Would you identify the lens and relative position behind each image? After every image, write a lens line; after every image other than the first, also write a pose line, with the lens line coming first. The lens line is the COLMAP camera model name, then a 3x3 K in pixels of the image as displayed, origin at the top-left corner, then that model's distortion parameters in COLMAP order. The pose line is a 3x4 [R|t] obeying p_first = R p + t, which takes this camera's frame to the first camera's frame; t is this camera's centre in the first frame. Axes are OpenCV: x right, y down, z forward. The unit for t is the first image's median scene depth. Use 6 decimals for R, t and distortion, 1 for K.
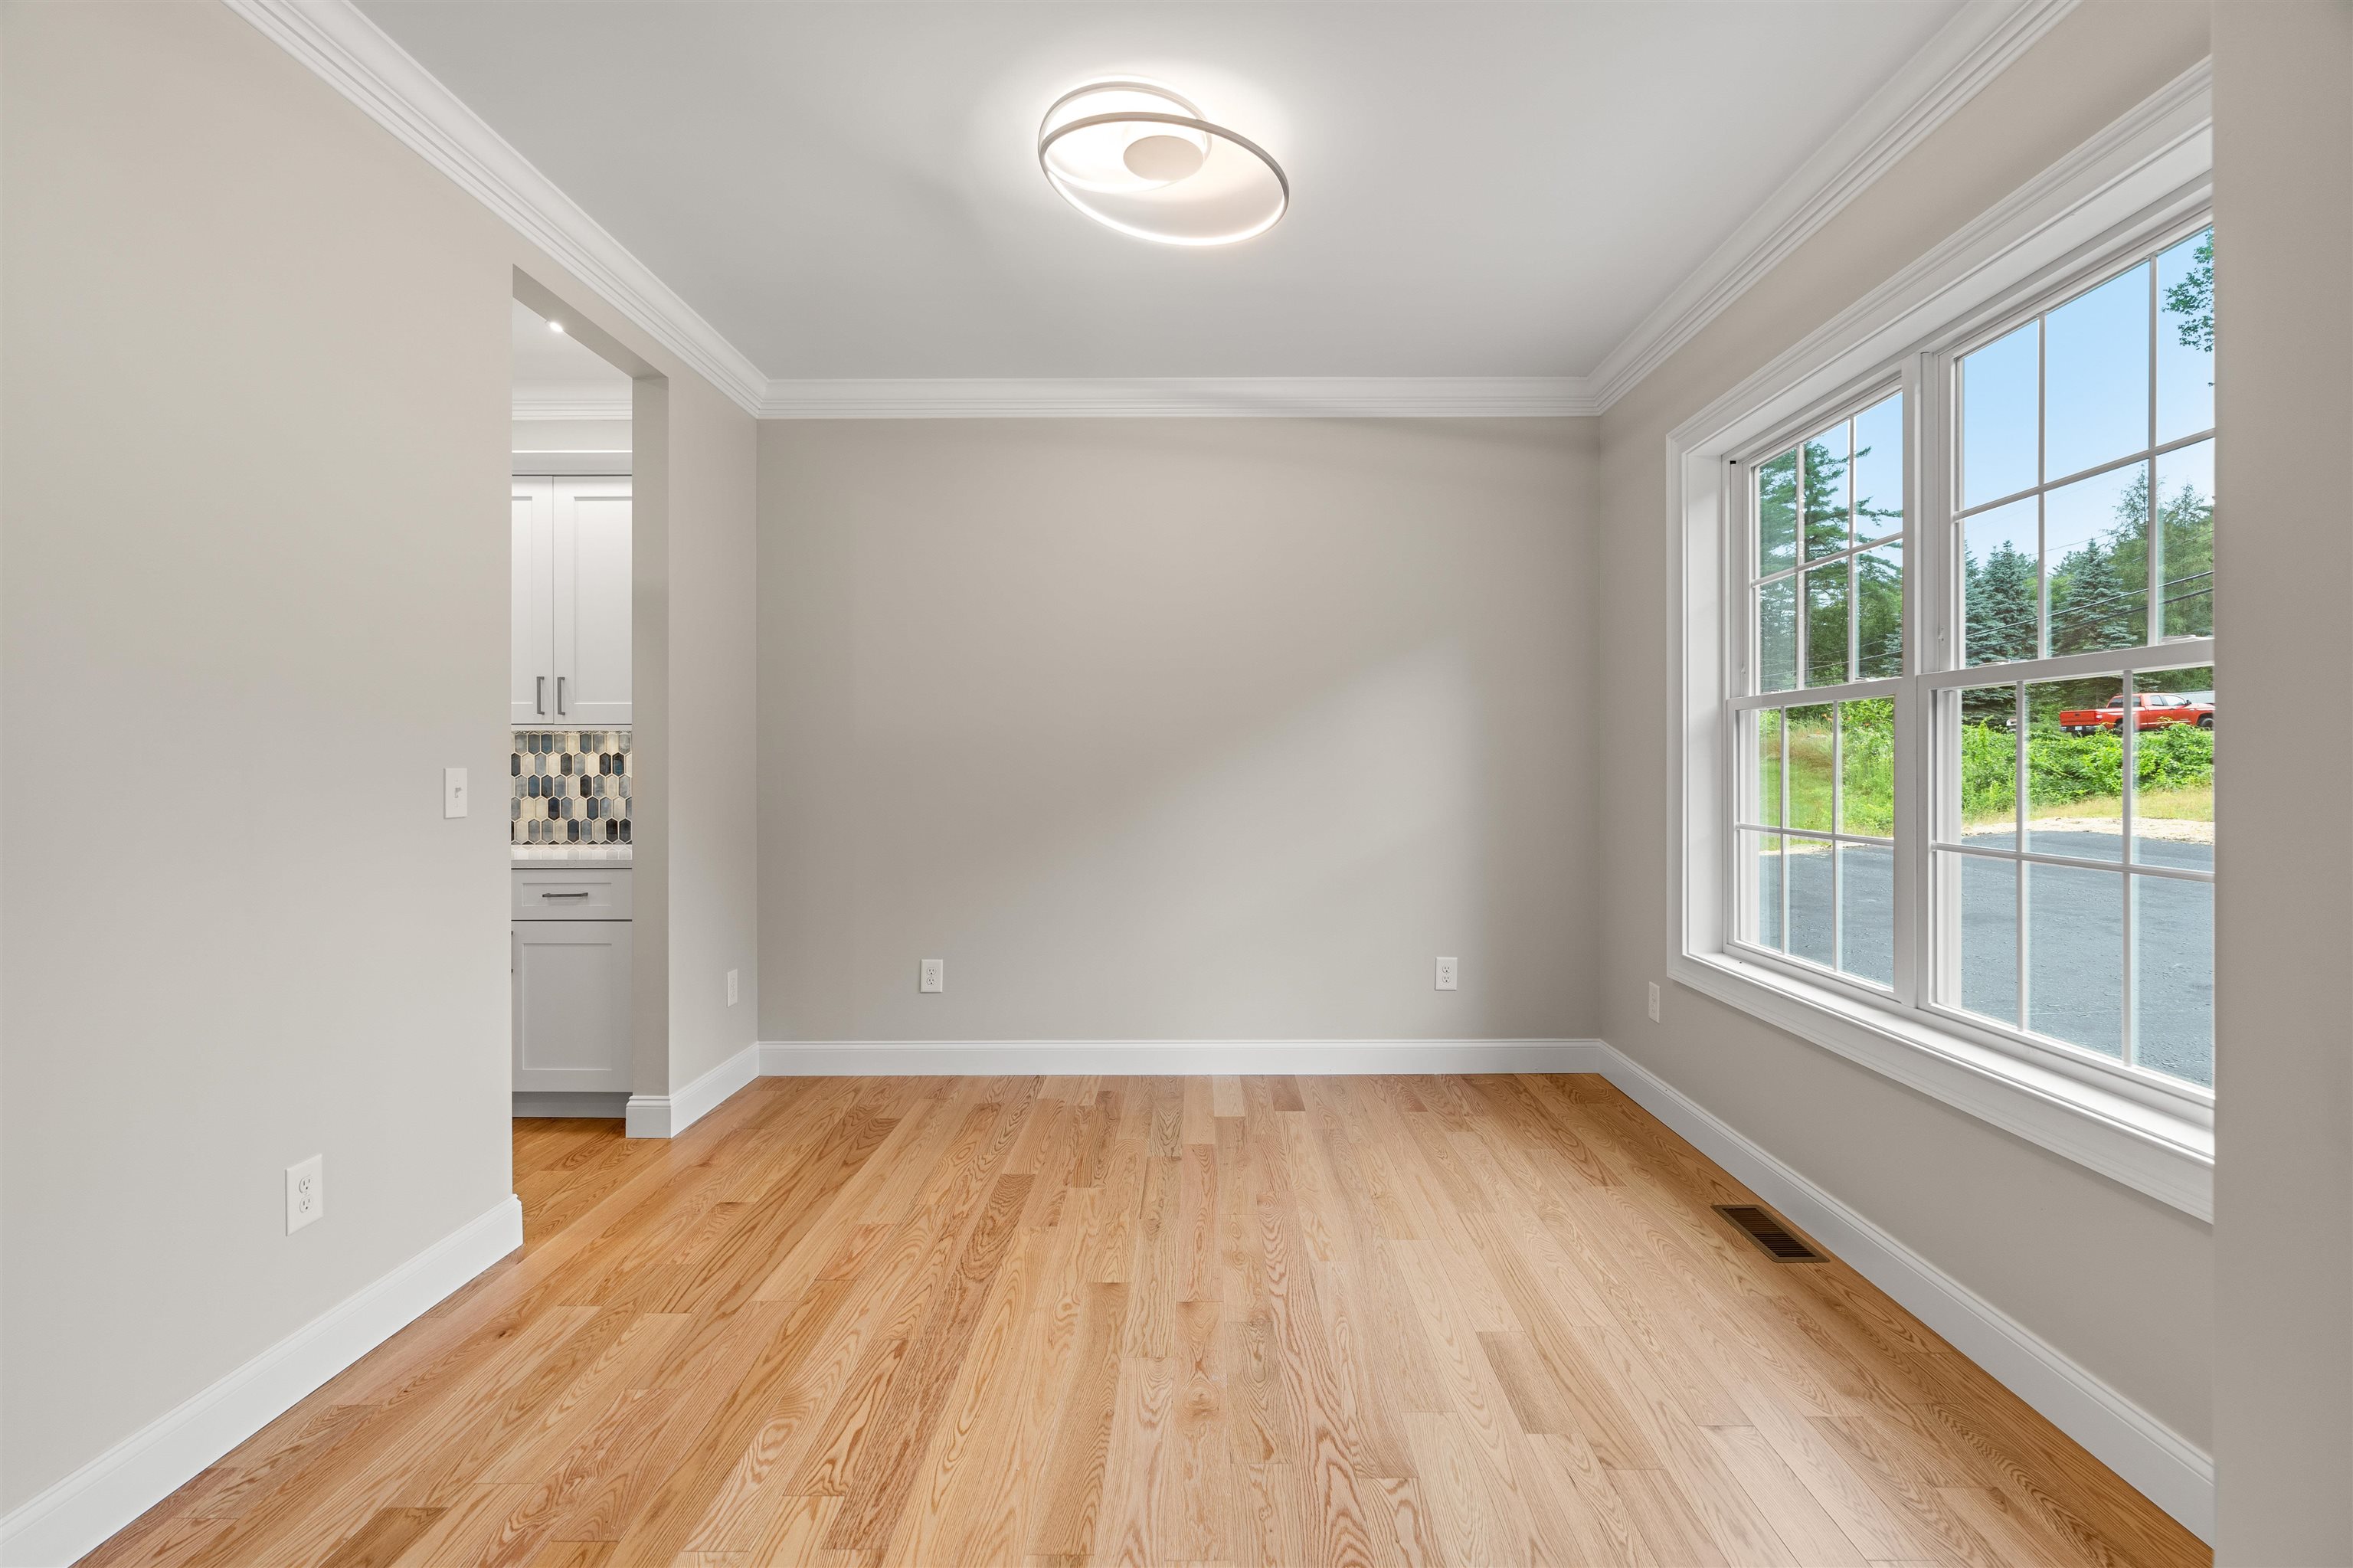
lens RADIAL K [[1080.6, 0, 1200.6], [0, 1080.6, 765.3], [0, 0, 1]] dist [-0.008912, 0.004887]
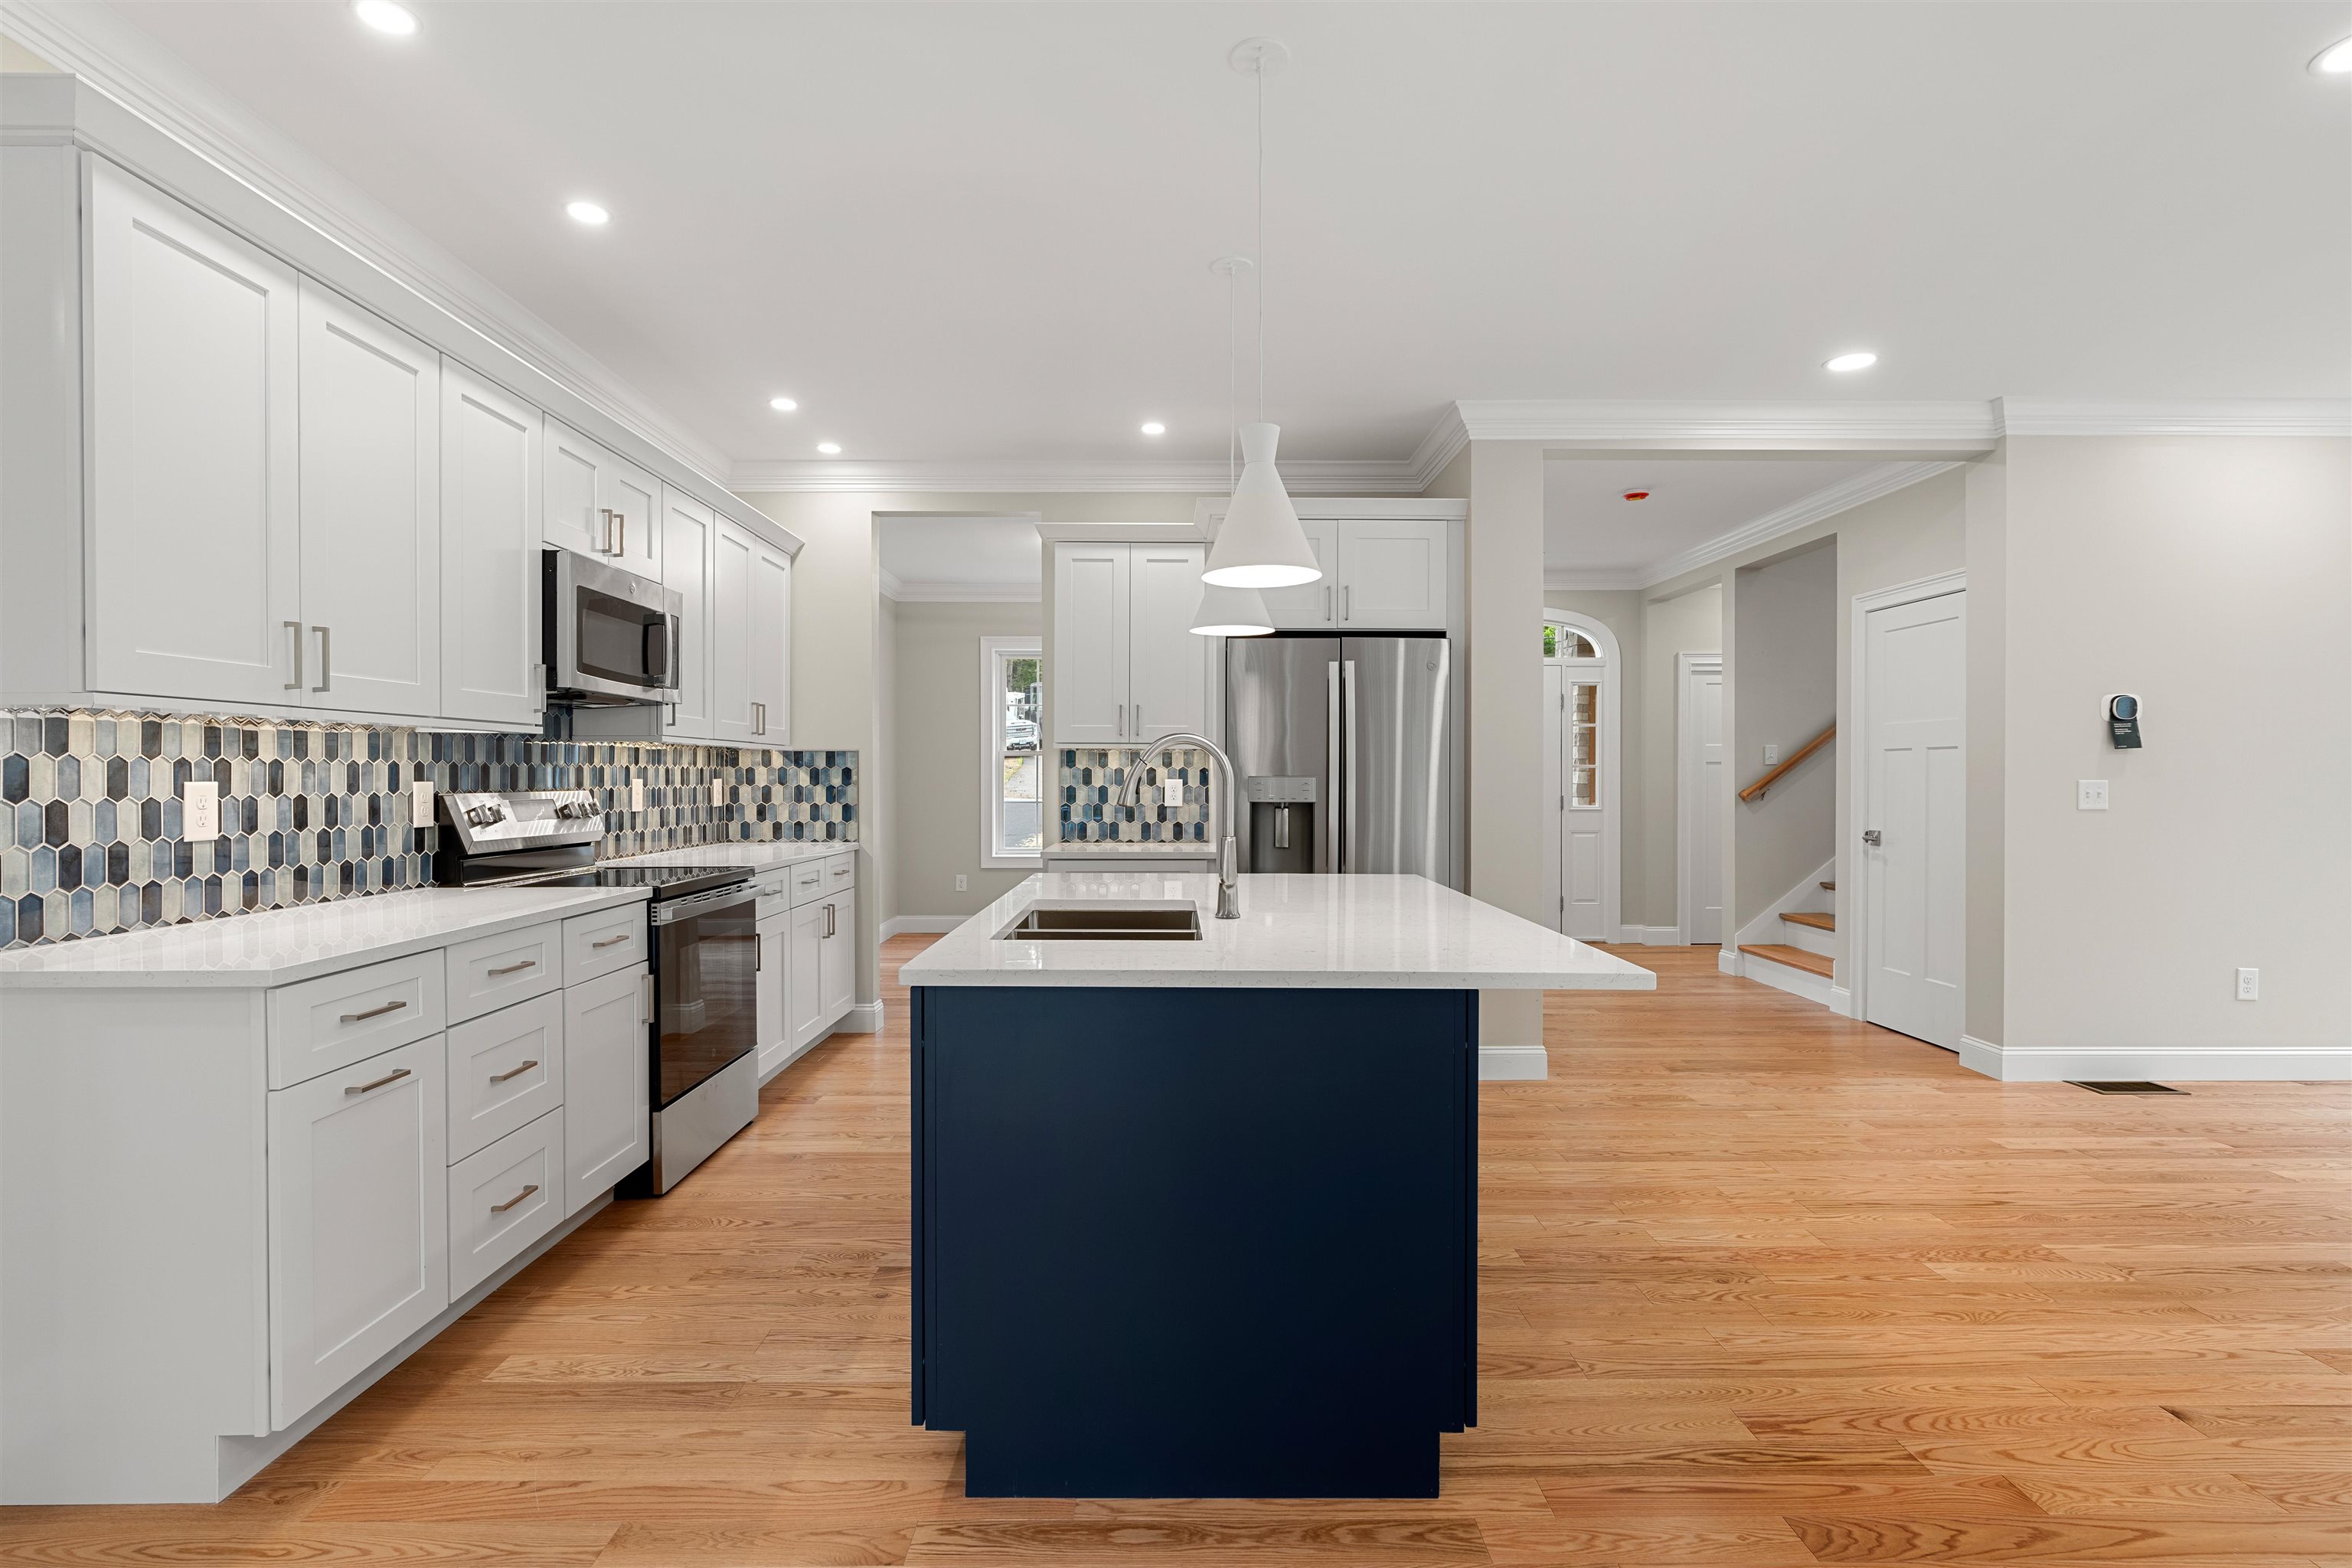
lens RADIAL K [[1136.0, 0, 1176.5], [0, 1136.0, 787.3], [0, 0, 1]] dist [-0.005884, 0.002968]
pose [[-0.012660, -0.009718, 0.999873, -2.522142], [0.001152, 0.999952, 0.009733, -0.000030], [-0.999919, 0.001275, -0.012649, 0.734937]]
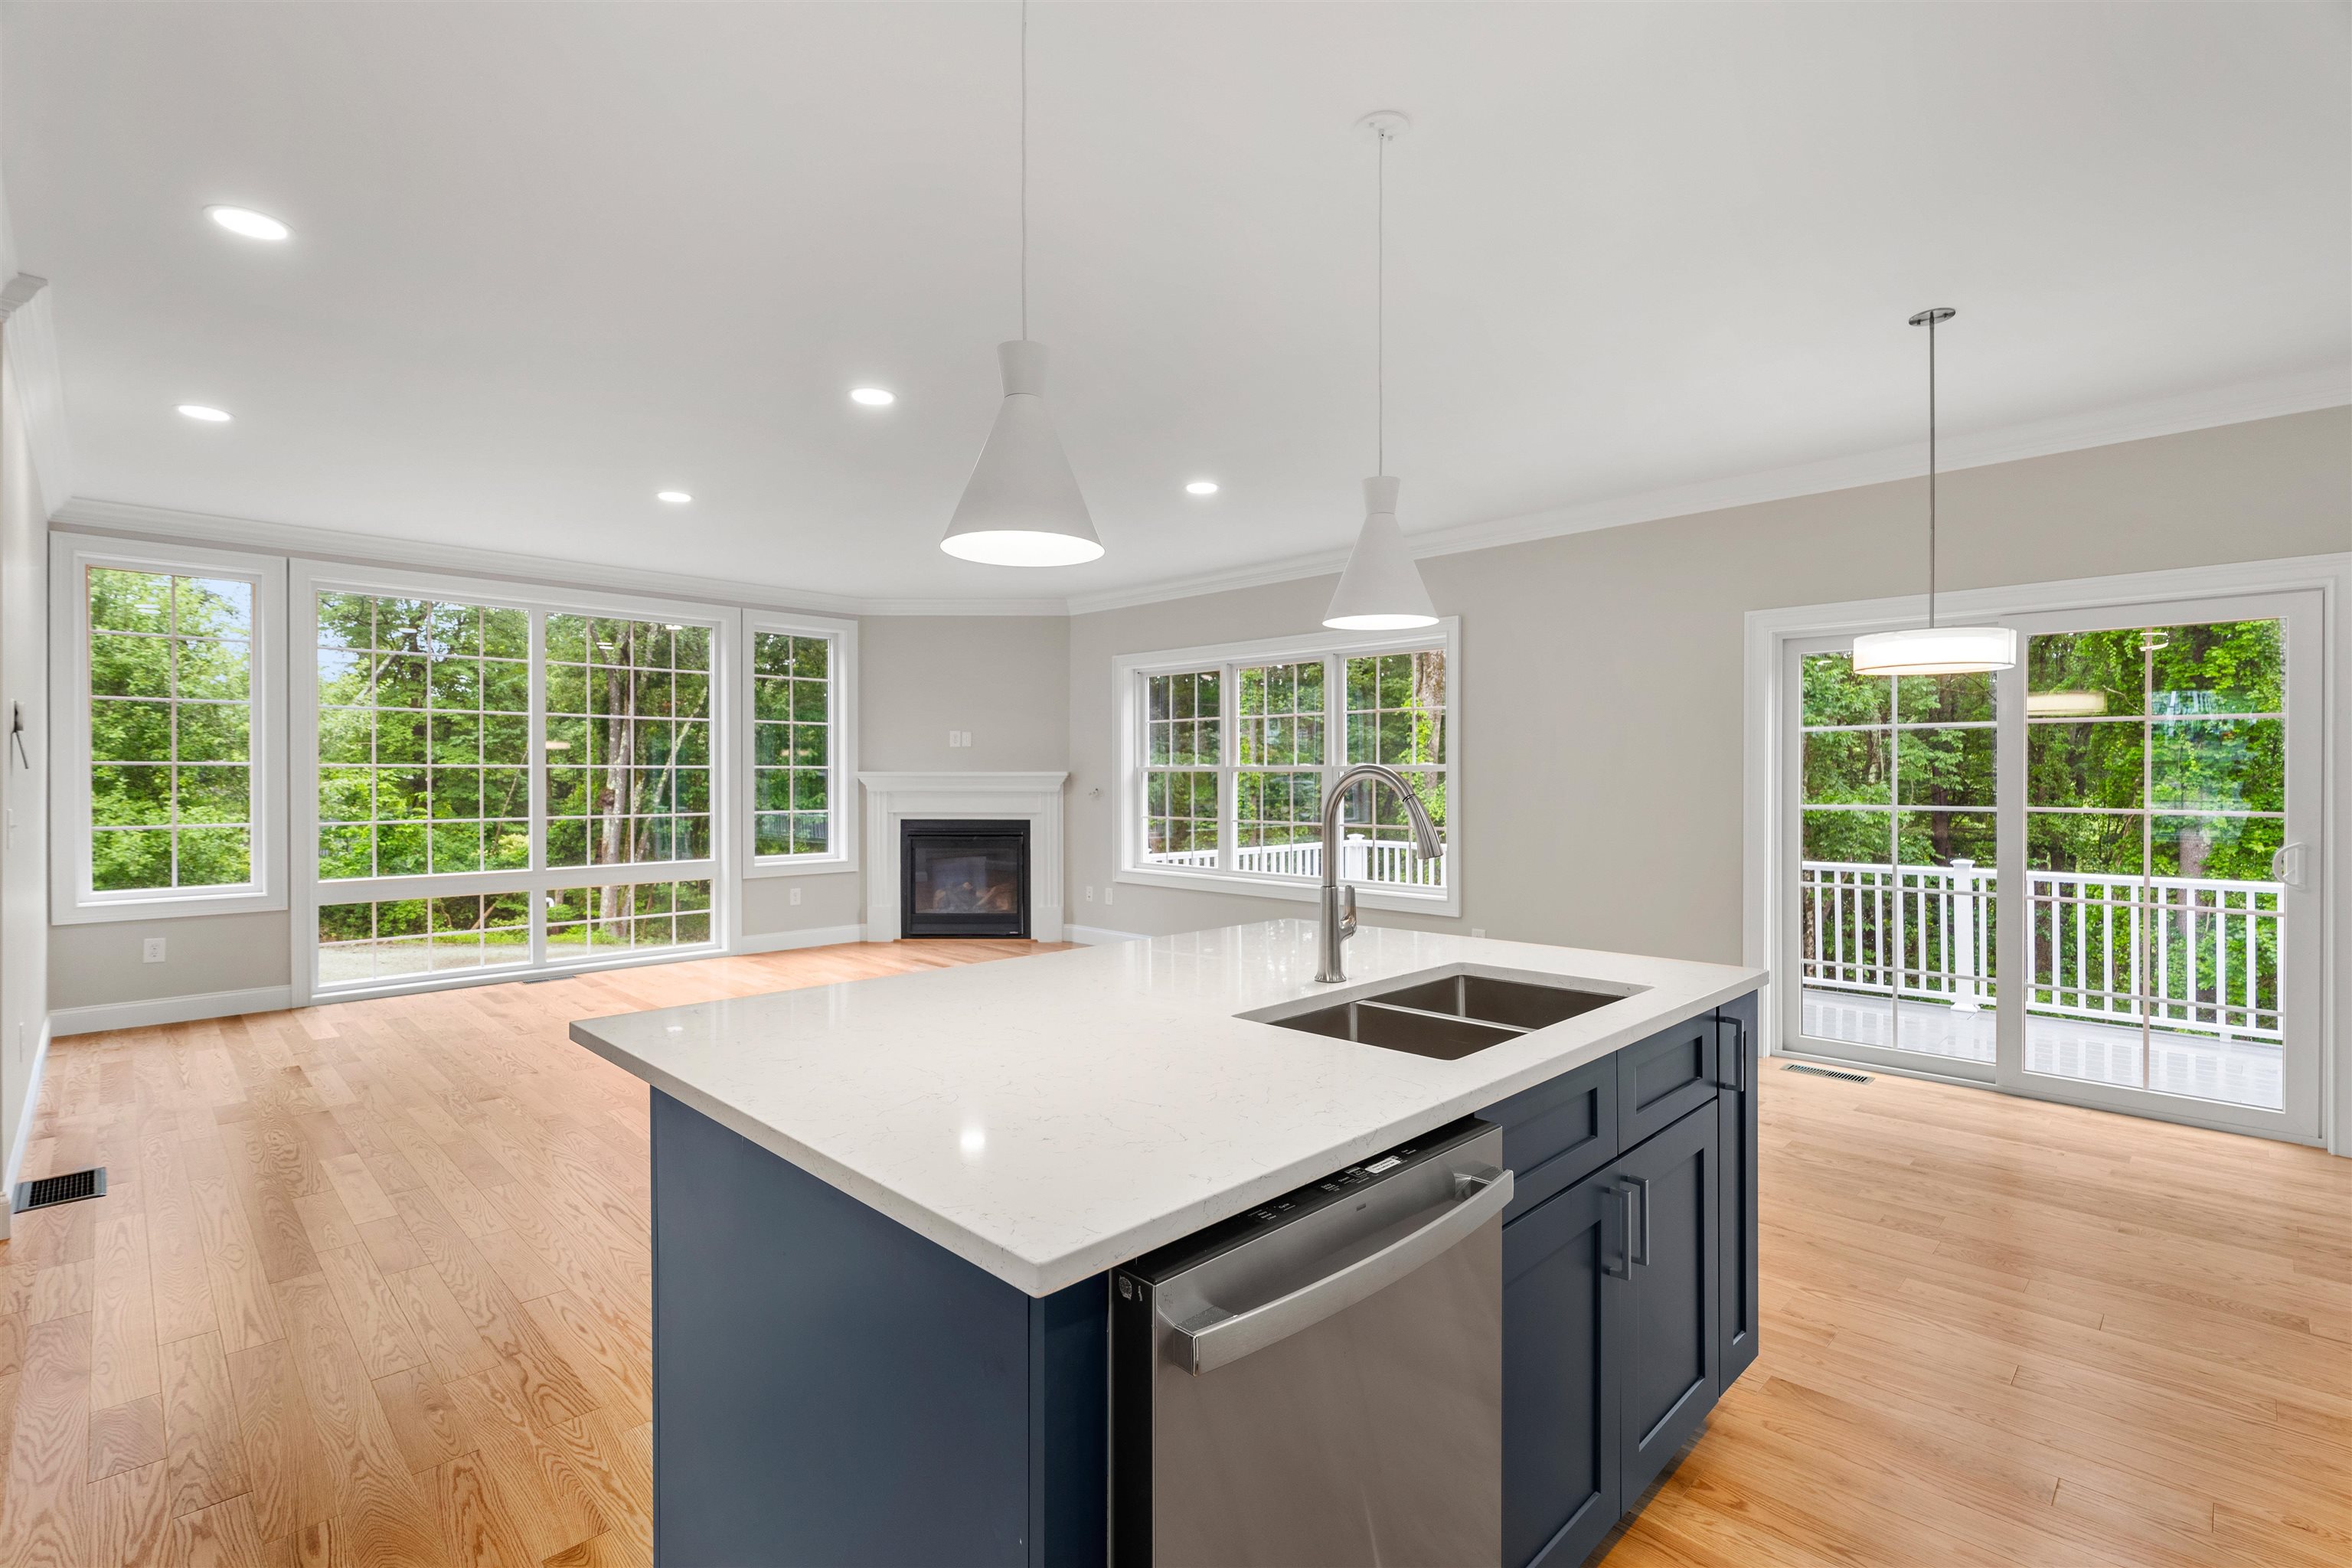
lens RADIAL K [[1080.1, 0, 1191.8], [0, 1080.1, 794.1], [0, 0, 1]] dist [-0.008912, 0.004887]
pose [[-0.702347, 0.014851, -0.711680, -1.033599], [0.001585, 0.999813, 0.019299, -0.032056], [0.711833, 0.012427, -0.702239, 1.133569]]
